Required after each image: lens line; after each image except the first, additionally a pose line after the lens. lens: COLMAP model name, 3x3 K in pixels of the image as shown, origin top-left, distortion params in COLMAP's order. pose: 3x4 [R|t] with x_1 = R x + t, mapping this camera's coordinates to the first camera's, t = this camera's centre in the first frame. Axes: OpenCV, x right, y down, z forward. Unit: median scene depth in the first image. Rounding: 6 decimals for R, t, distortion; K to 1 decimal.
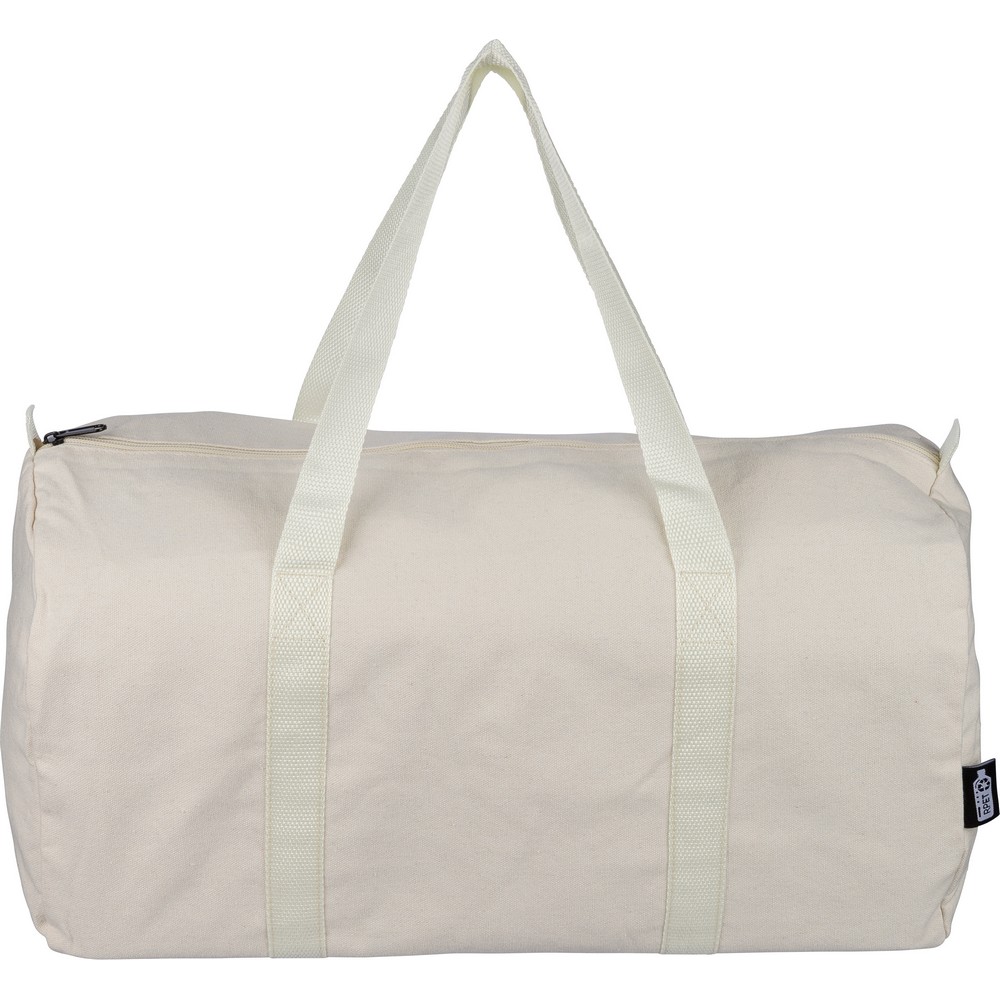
lens RADIAL K [[2211.1, 0, 487.1], [0, 2211.1, 555.5], [0, 0, 1]] dist [0.057443, 0.000000]
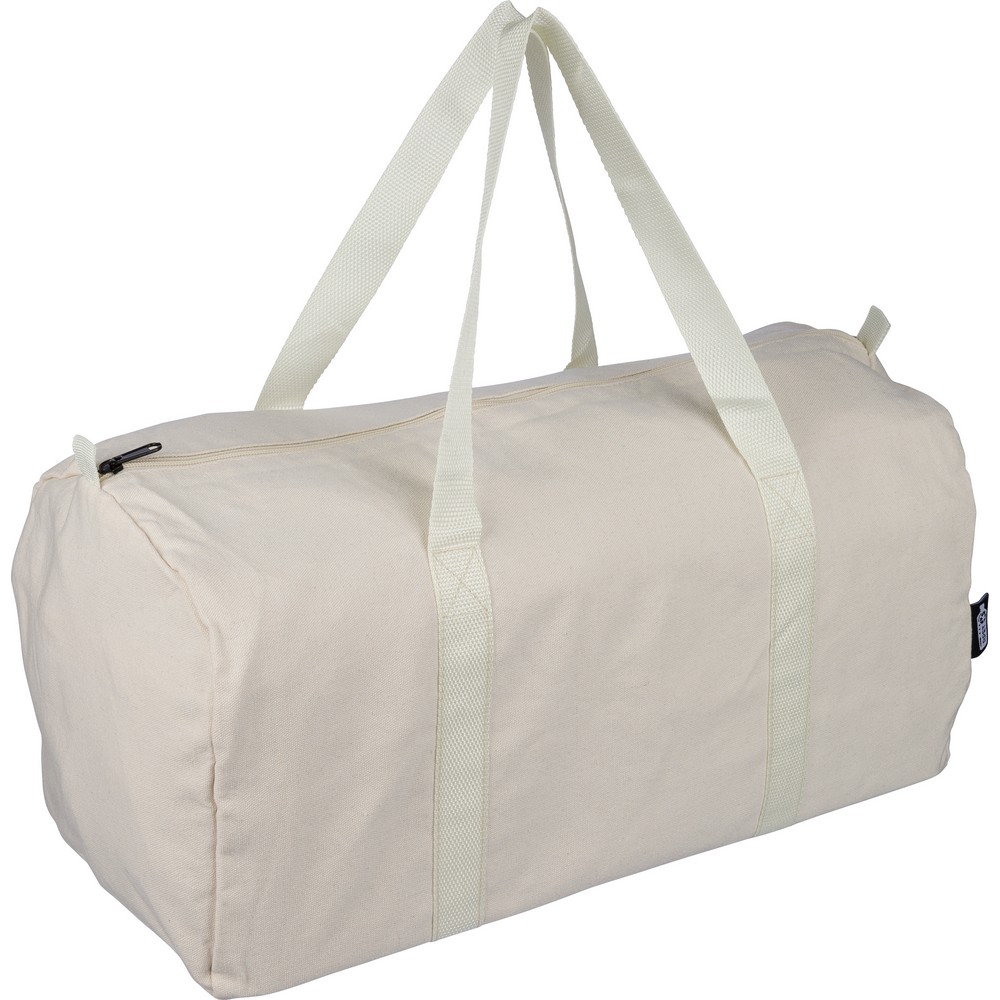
lens RADIAL K [[2211.1, 0, 501.6], [0, 2211.1, 495.5], [0, 0, 1]] dist [0.057443, 0.000000]
pose [[0.873569, -0.185066, 0.450143, -0.497045], [0.184419, 0.981783, 0.045745, -0.055719], [-0.450408, 0.043053, 0.891784, 0.098361]]
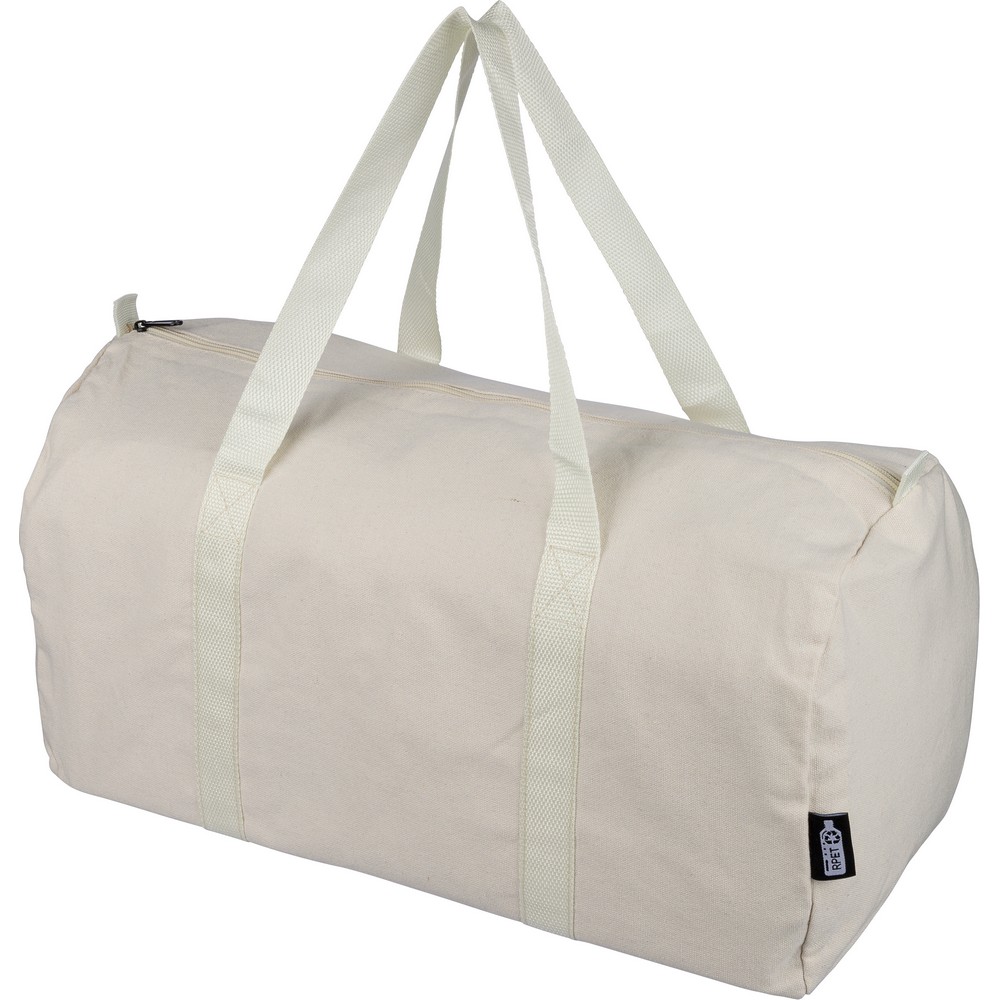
lens RADIAL K [[2211.1, 0, 502.9], [0, 2211.1, 504.6], [0, 0, 1]] dist [0.057443, 0.000000]
pose [[0.869657, 0.186482, -0.457078, 0.510474], [-0.188094, 0.981233, 0.042455, -0.048183], [0.456417, 0.049052, 0.888413, 0.103449]]
